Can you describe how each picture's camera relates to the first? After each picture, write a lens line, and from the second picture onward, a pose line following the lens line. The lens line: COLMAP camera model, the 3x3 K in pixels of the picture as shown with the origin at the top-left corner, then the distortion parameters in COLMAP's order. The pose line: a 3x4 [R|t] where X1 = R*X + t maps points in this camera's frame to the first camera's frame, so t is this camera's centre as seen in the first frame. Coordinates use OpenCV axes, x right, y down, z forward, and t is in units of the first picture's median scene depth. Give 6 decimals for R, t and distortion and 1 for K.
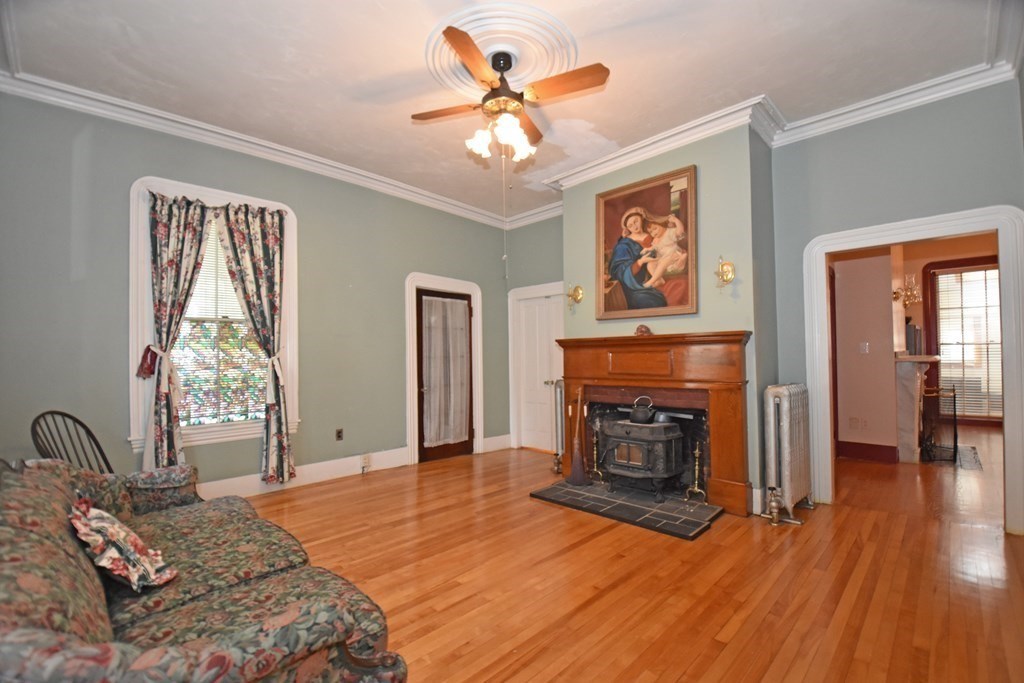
lens RADIAL K [[449.2, 0, 522.6], [0, 449.2, 356.8], [0, 0, 1]] dist [-0.018216, -0.003292]
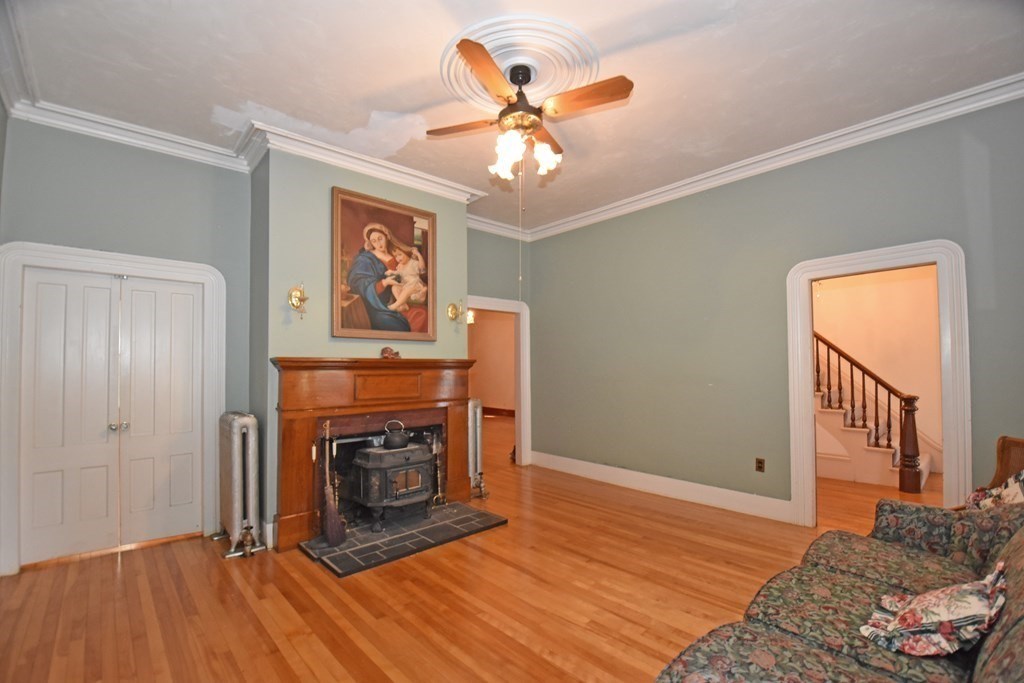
lens RADIAL K [[449.2, 0, 507.7], [0, 449.2, 350.8], [0, 0, 1]] dist [-0.018216, -0.003292]
pose [[0.051988, 0.040323, 0.997833, -0.712936], [-0.002260, 0.999187, -0.040260, -0.025791], [-0.998645, -0.000162, 0.052037, 0.708830]]
